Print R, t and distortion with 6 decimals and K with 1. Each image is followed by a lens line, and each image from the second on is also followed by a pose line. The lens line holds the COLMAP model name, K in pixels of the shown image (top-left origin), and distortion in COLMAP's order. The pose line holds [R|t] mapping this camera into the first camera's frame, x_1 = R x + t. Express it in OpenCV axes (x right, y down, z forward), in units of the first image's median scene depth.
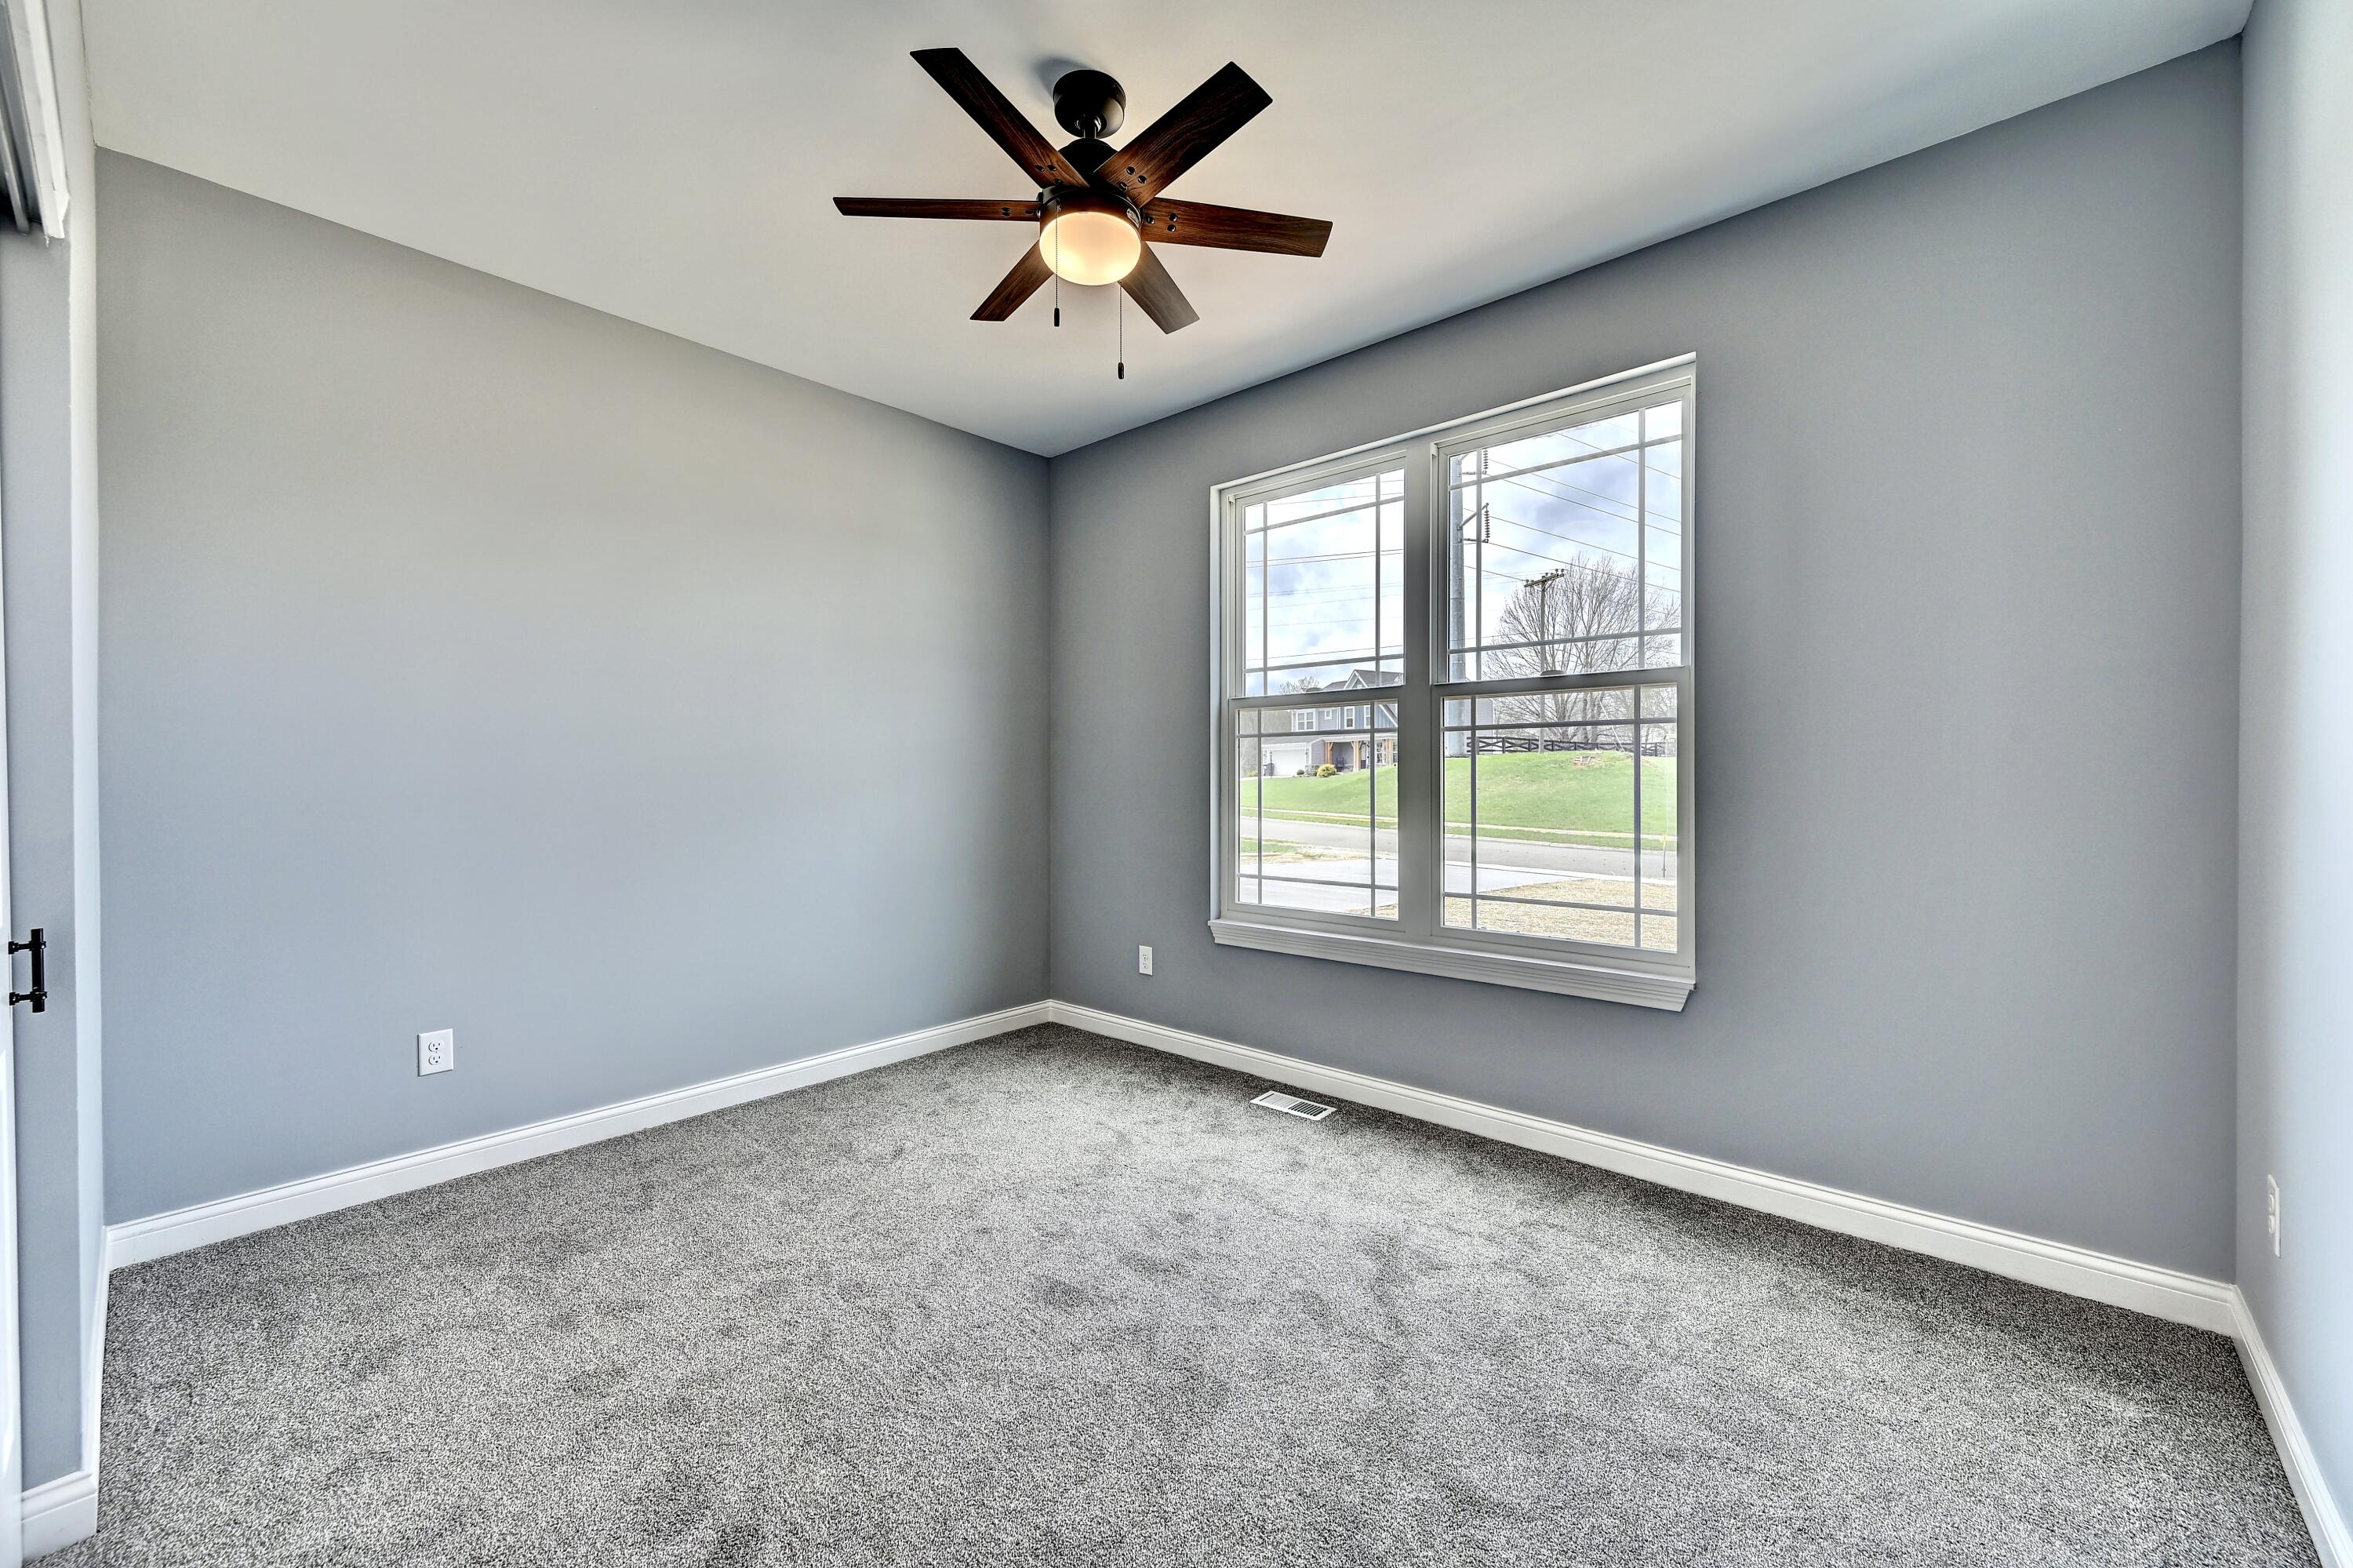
lens RADIAL K [[947.8, 0, 1171.9], [0, 947.8, 784.6], [0, 0, 1]] dist [-0.001010, -0.000186]
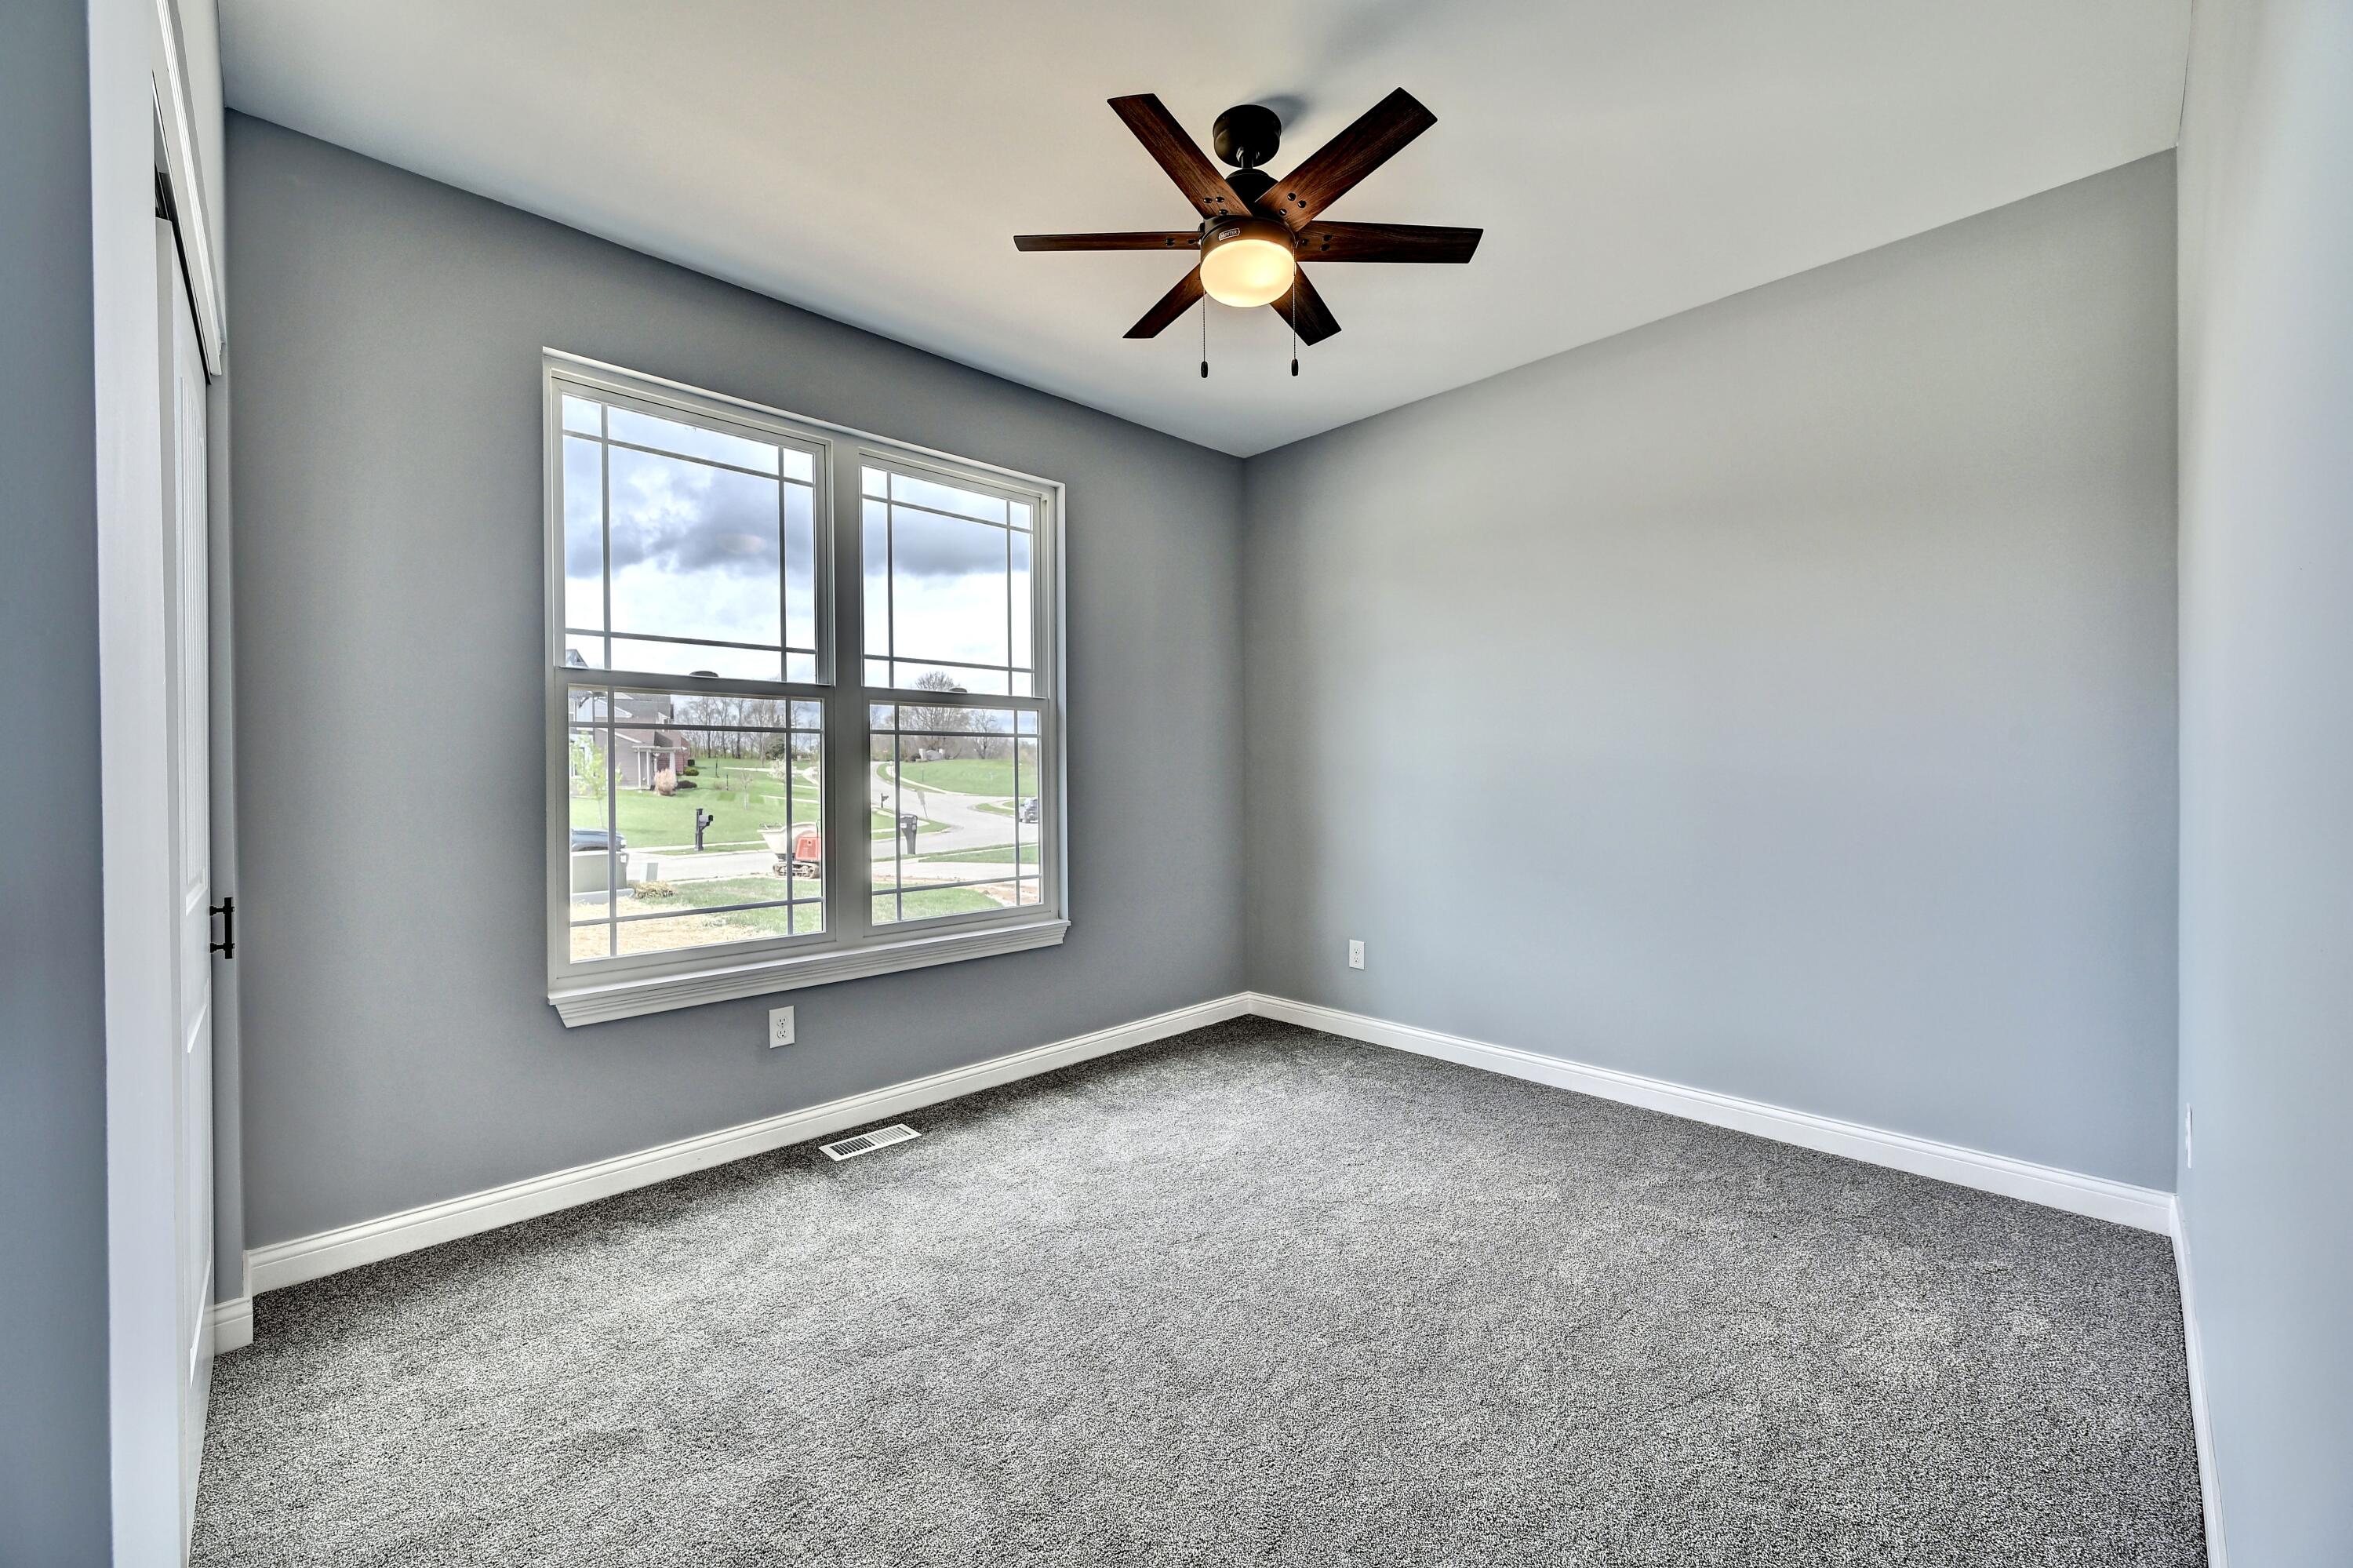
lens RADIAL K [[918.2, 0, 1172.9], [0, 918.2, 777.5], [0, 0, 1]] dist [0.000411, 0.000222]
pose [[0.083859, 0.001167, 0.996477, -1.117183], [0.018483, 0.999825, -0.002726, -0.001605], [-0.996306, 0.018646, 0.083823, 0.994220]]
